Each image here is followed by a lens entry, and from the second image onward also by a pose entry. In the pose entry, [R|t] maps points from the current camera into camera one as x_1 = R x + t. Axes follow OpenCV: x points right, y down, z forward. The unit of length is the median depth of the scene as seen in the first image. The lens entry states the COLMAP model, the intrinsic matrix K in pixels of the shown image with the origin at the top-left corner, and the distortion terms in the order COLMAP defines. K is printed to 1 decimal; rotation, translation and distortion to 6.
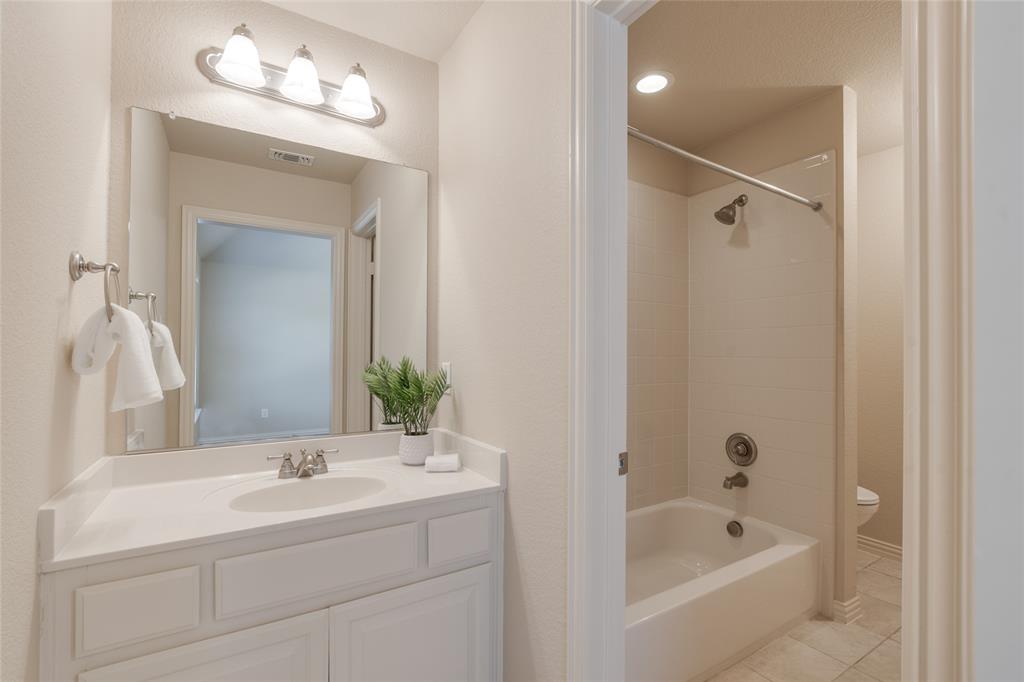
lens RADIAL K [[460.6, 0, 514.3], [0, 460.6, 350.7], [0, 0, 1]] dist [-0.019015, 0.000203]
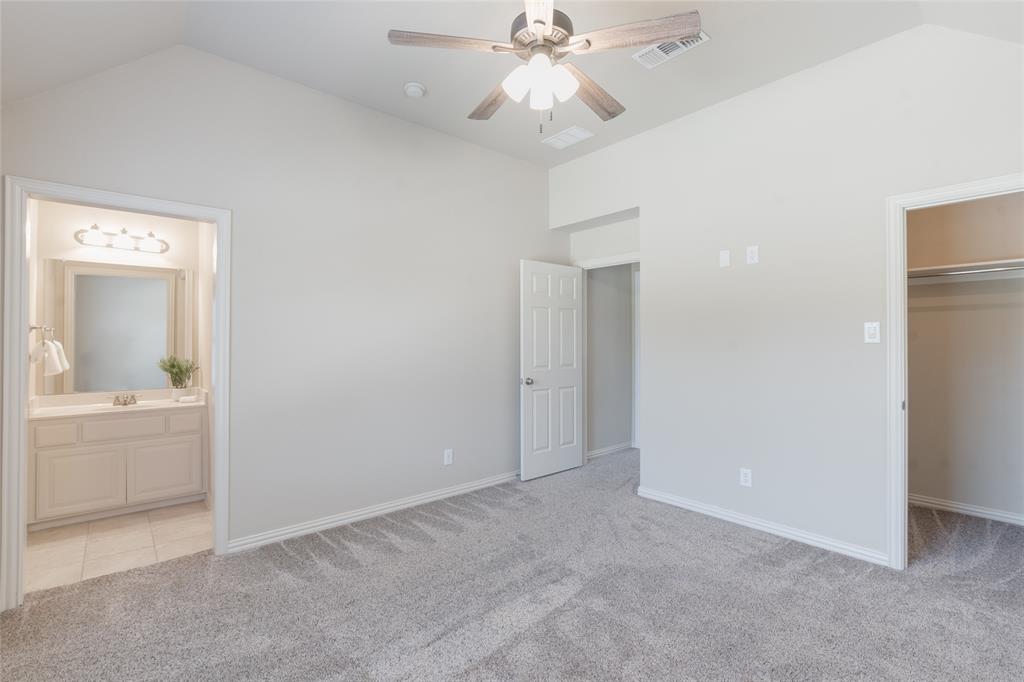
lens RADIAL K [[478.7, 0, 510.2], [0, 478.7, 331.4], [0, 0, 1]] dist [-0.001430, -0.000301]
pose [[0.988991, -0.003493, 0.147937, 1.249582], [0.005005, 0.999939, -0.009849, -0.087722], [-0.147894, 0.010481, 0.988948, -1.908156]]
